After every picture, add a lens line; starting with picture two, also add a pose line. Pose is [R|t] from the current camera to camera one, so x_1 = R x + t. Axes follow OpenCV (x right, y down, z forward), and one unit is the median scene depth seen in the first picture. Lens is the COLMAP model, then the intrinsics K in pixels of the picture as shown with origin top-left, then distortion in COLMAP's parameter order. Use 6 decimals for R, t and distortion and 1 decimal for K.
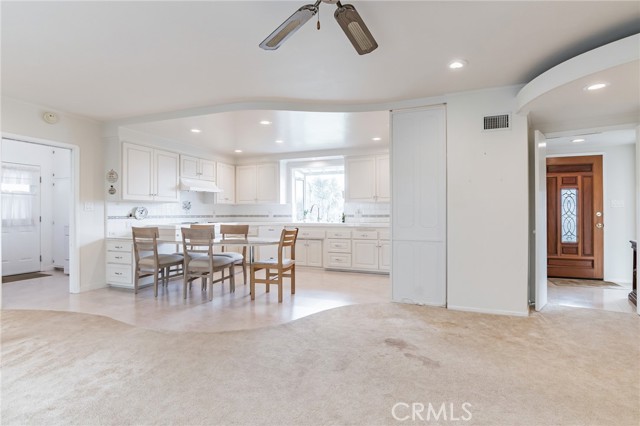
lens RADIAL K [[314.8, 0, 320.0], [0, 314.8, 213.0], [0, 0, 1]] dist [-0.003659, -0.001055]
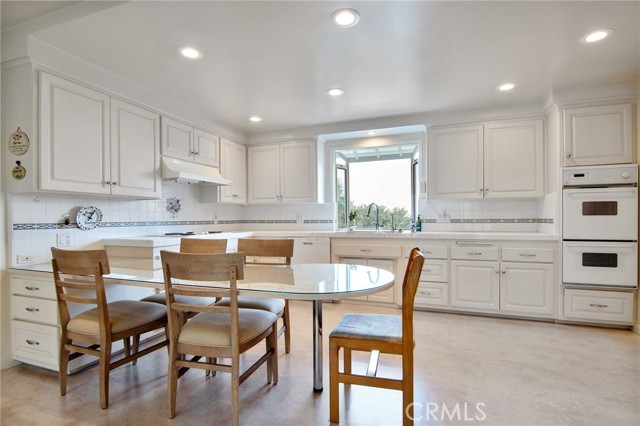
lens RADIAL K [[317.3, 0, 314.9], [0, 317.3, 219.0], [0, 0, 1]] dist [-0.003450, -0.000678]
pose [[0.999787, -0.004489, 0.020158, -0.176555], [0.004408, 0.999982, 0.004093, 0.001897], [-0.020176, -0.004004, 0.999788, 0.413978]]
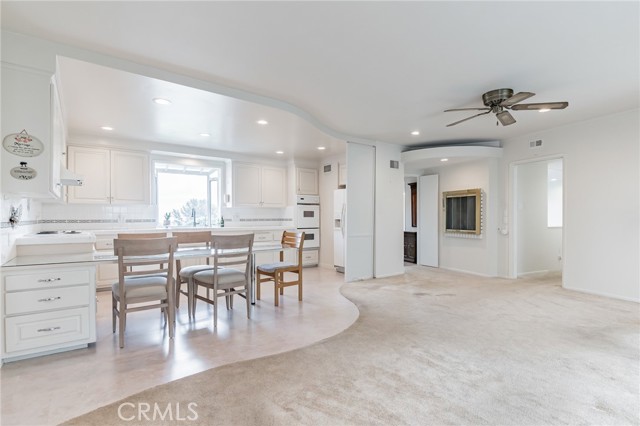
lens RADIAL K [[314.8, 0, 320.0], [0, 314.8, 213.0], [0, 0, 1]] dist [-0.003659, -0.001055]
pose [[0.523699, 0.012755, 0.851808, -0.693249], [-0.000041, 0.999888, -0.014947, 0.002153], [-0.851903, 0.007793, 0.523641, 0.269507]]
